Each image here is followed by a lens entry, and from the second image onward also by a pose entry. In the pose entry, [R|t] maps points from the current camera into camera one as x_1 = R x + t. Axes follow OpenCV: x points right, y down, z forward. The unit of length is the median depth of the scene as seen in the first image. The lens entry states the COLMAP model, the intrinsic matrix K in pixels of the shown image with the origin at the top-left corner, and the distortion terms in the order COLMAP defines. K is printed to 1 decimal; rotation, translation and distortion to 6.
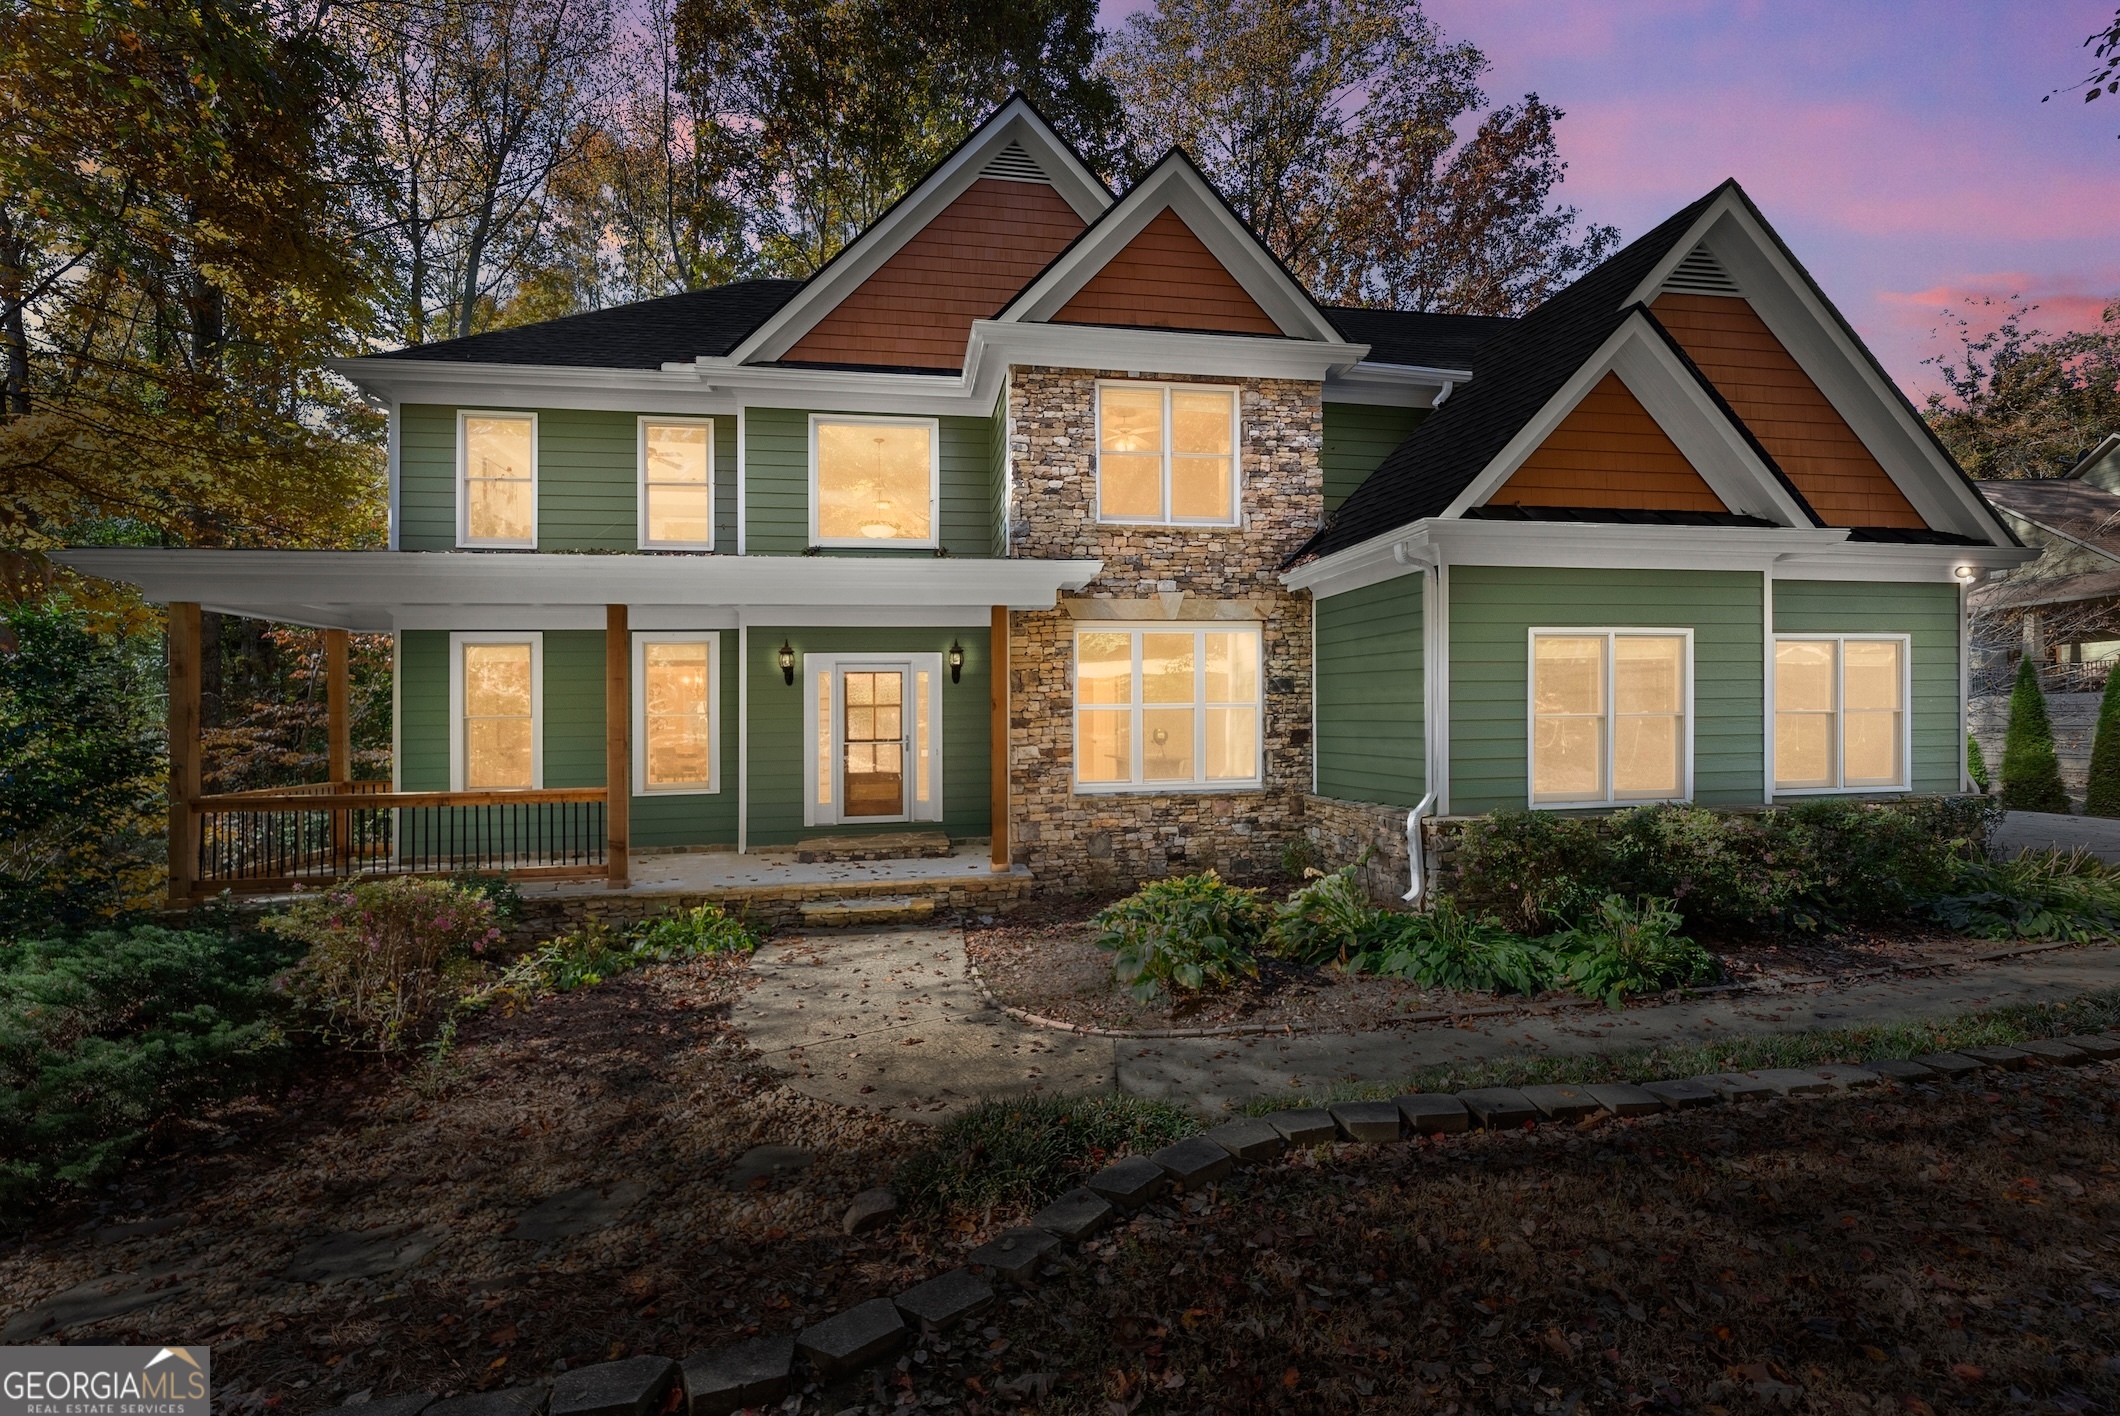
lens RADIAL K [[872.7, 0, 1060.0], [0, 872.7, 708.0], [0, 0, 1]] dist [-0.000520, -0.000017]
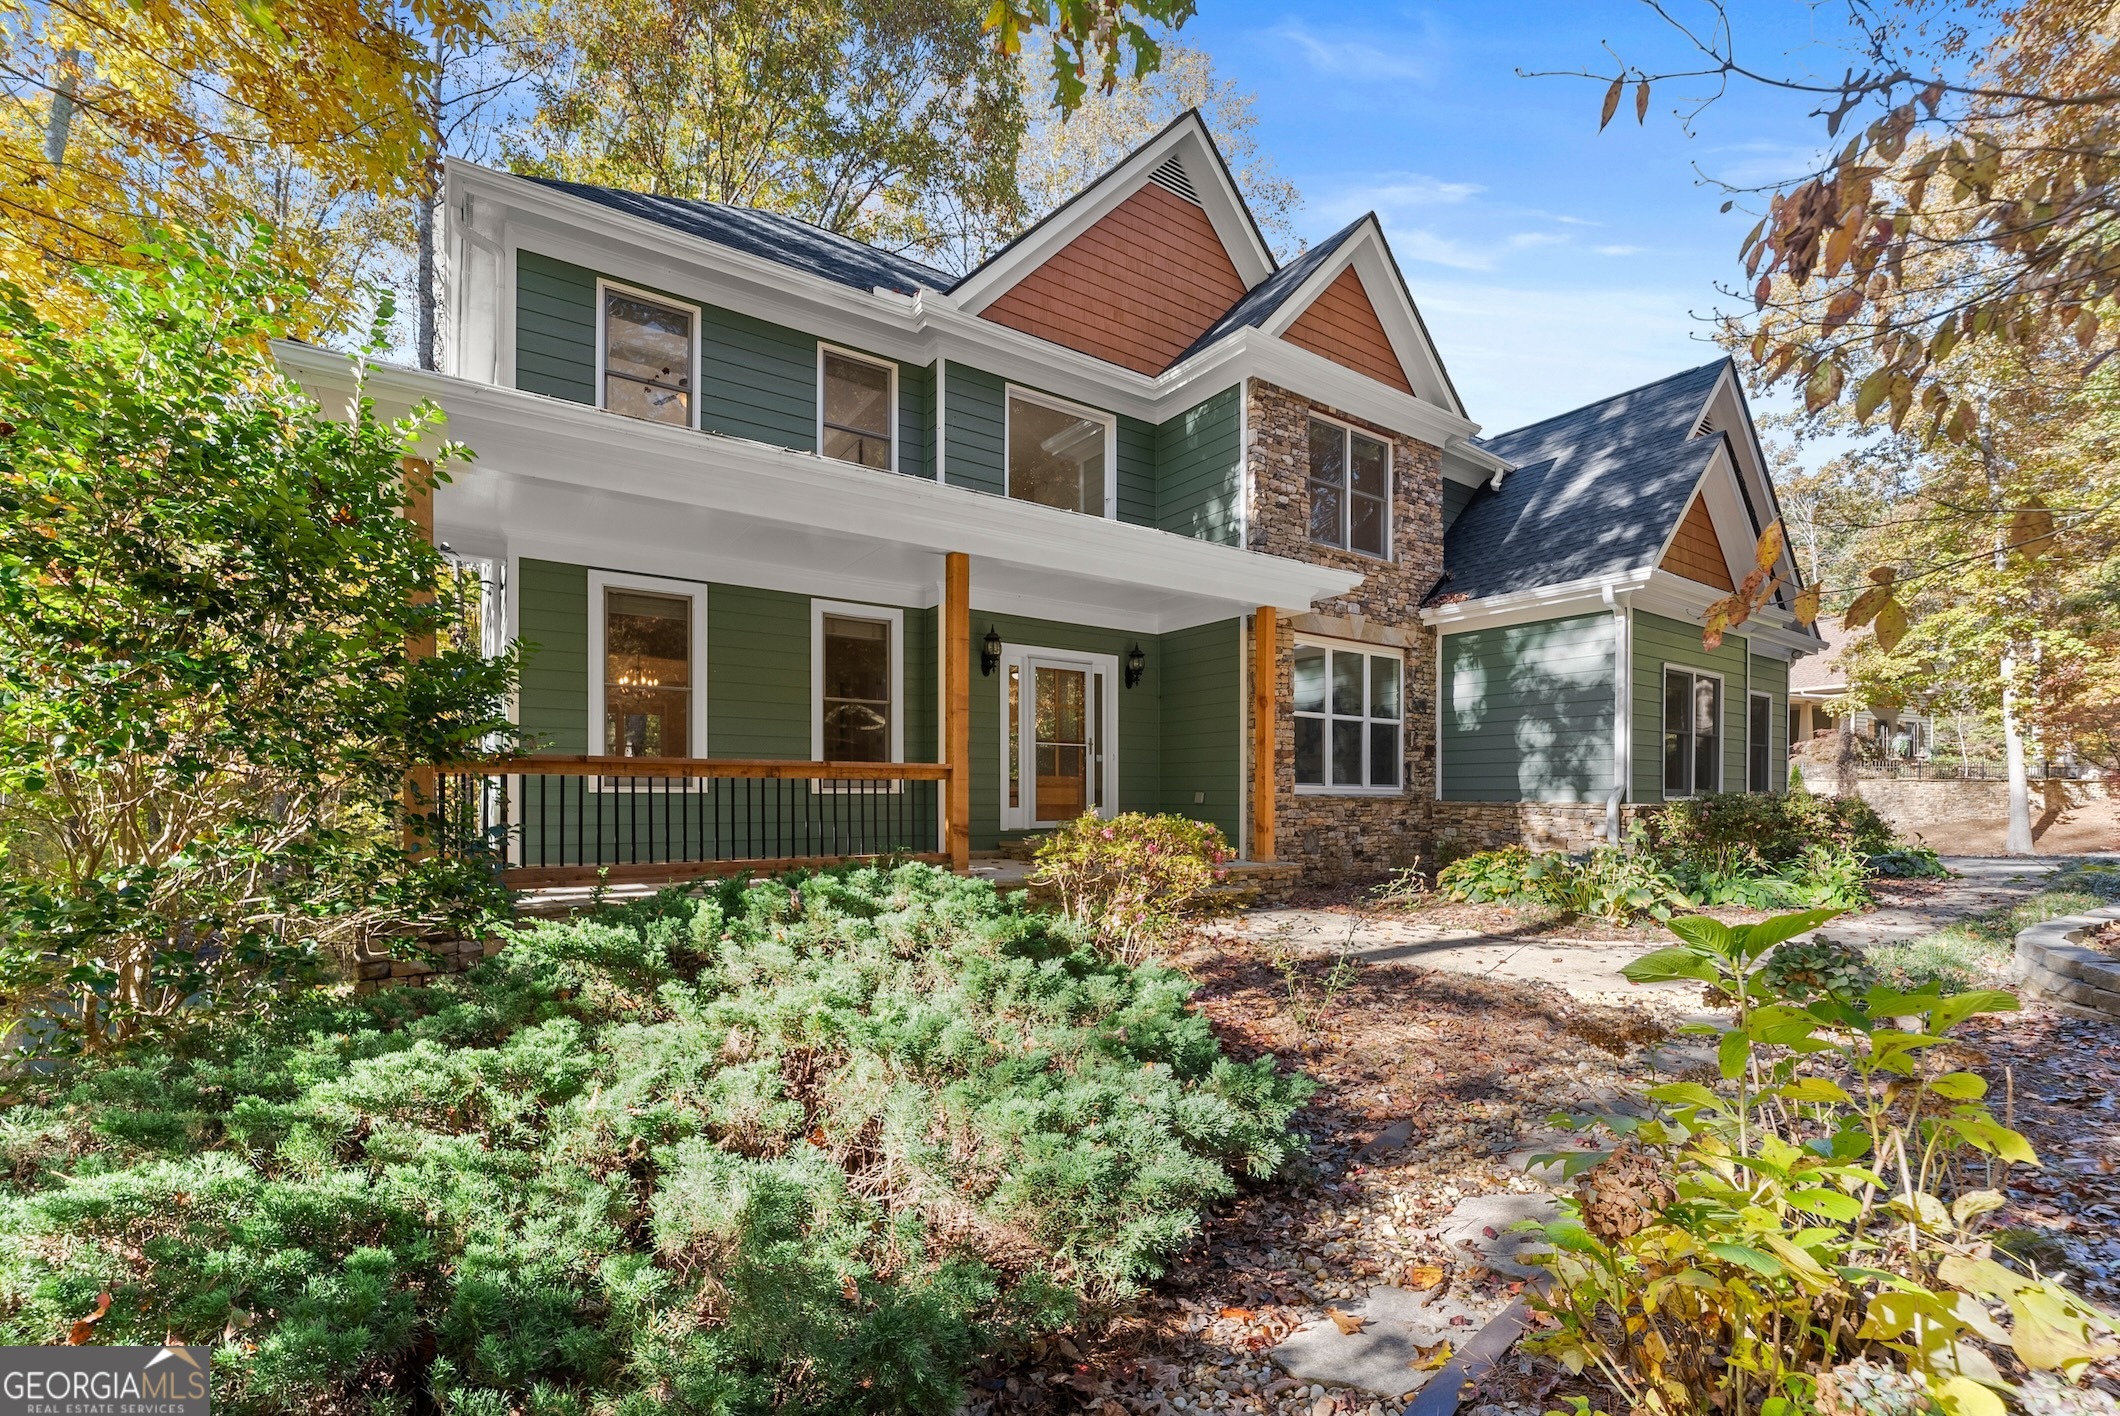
lens RADIAL K [[896.8, 0, 1070.2], [0, 896.8, 797.1], [0, 0, 1]] dist [-0.000586, -0.000105]
pose [[0.905365, 0.018172, 0.424246, -0.689324], [-0.022172, 0.999744, 0.004494, 0.102794], [-0.424056, -0.013475, 0.905536, 0.125199]]
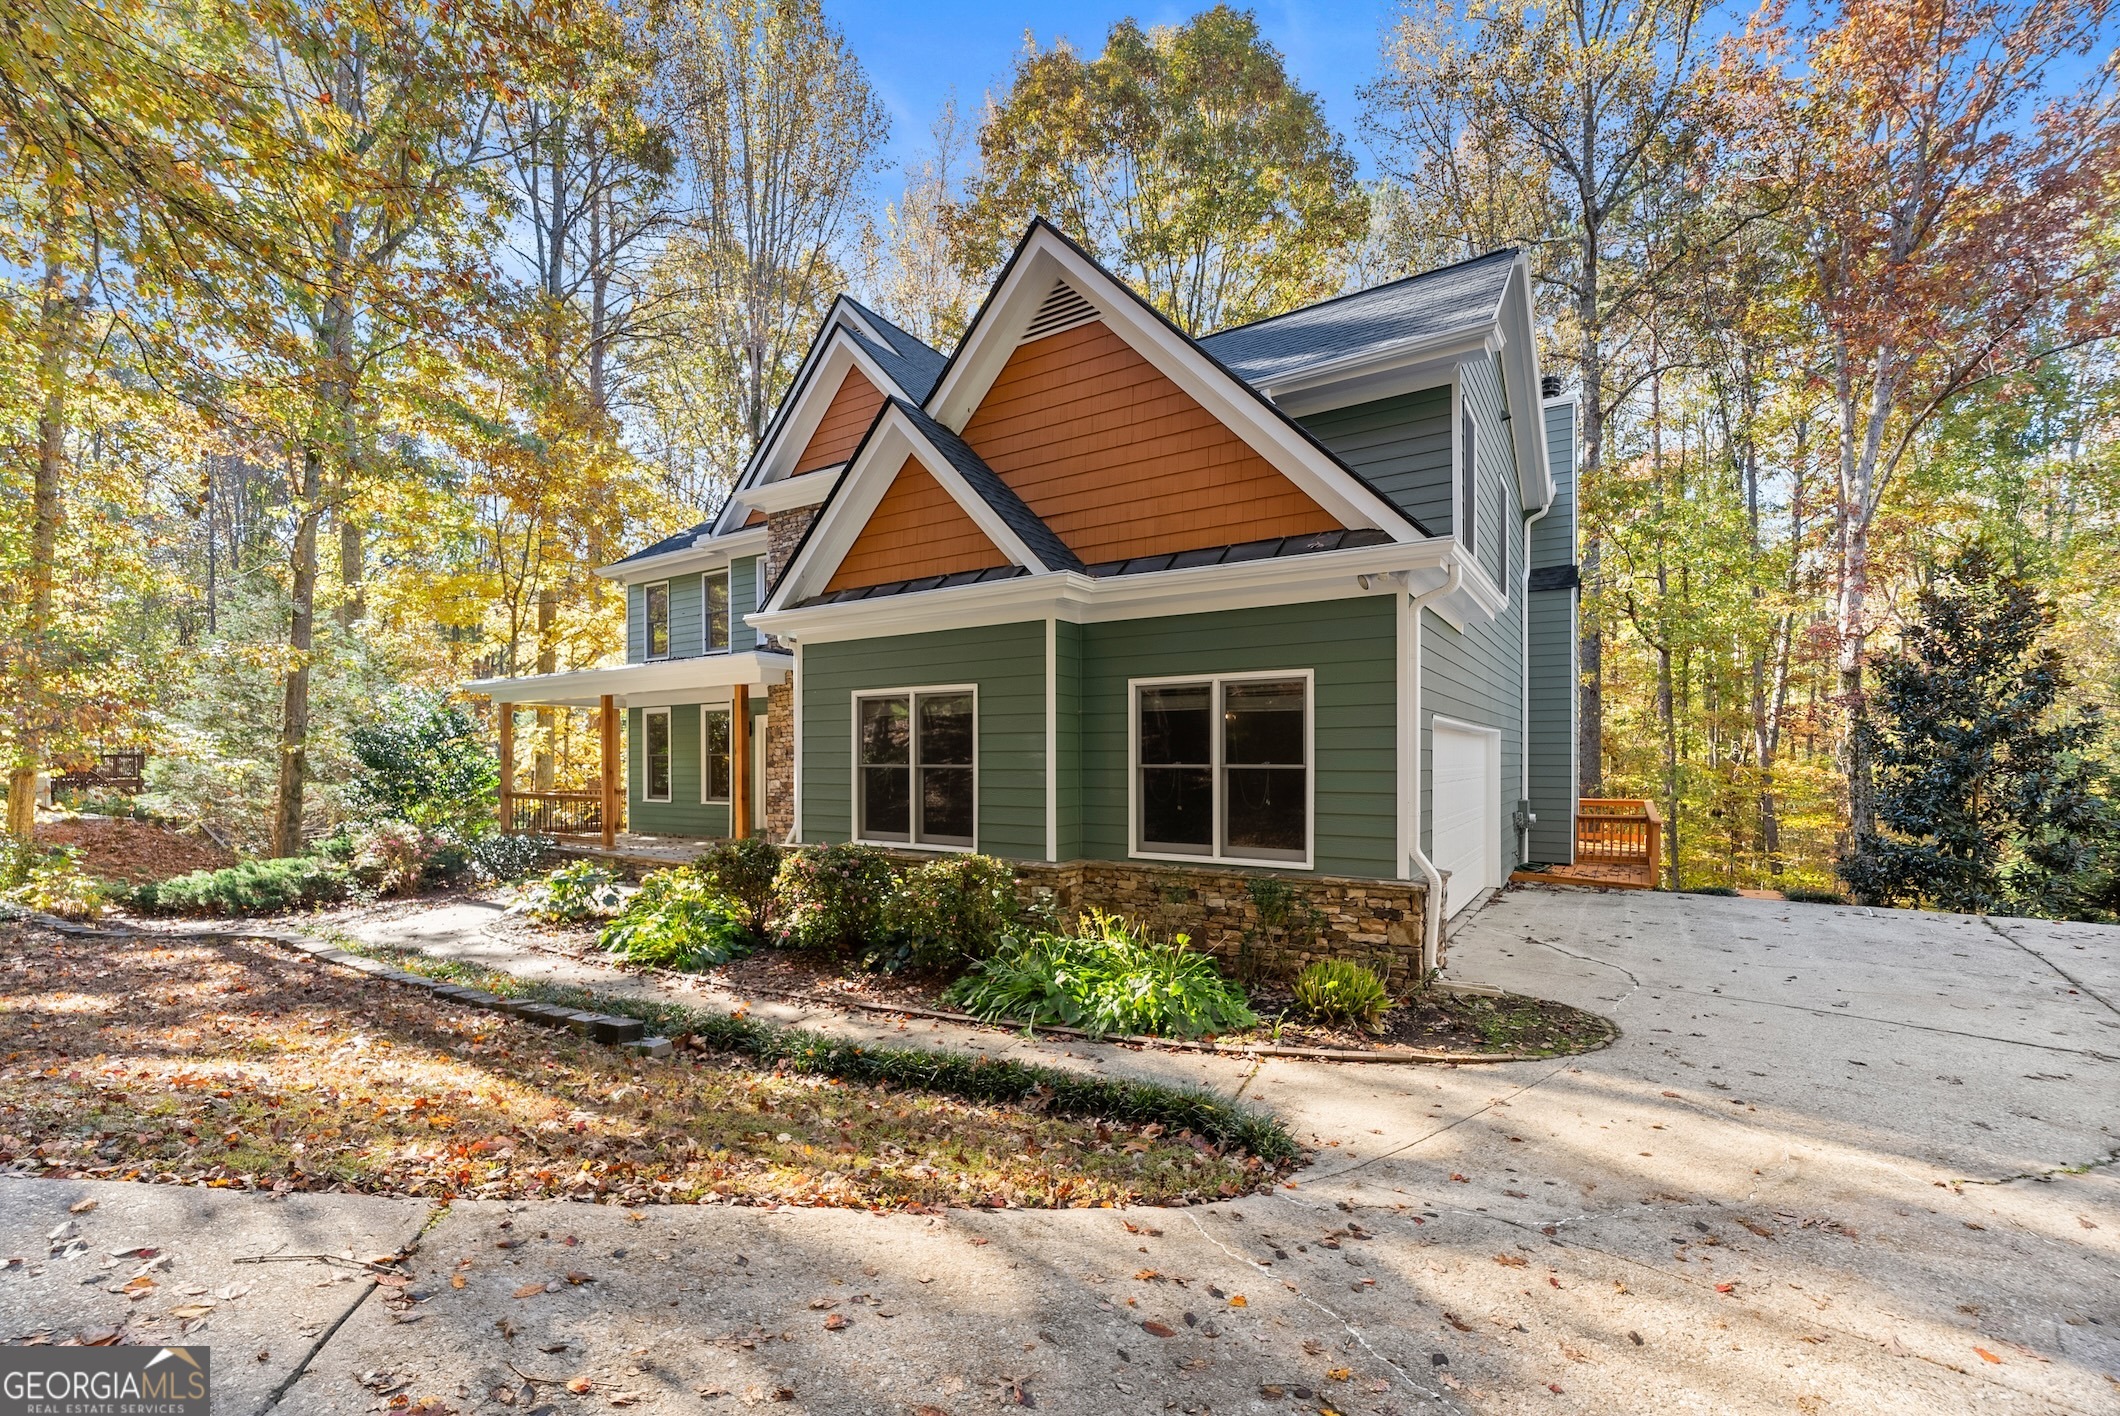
lens RADIAL K [[878.1, 0, 1059.1], [0, 878.1, 773.2], [0, 0, 1]] dist [0.001698, 0.000091]
pose [[0.738344, 0.026402, -0.673907, 1.254214], [-0.000501, 0.999255, 0.038600, -0.019263], [0.674424, -0.028162, 0.737807, 0.256292]]
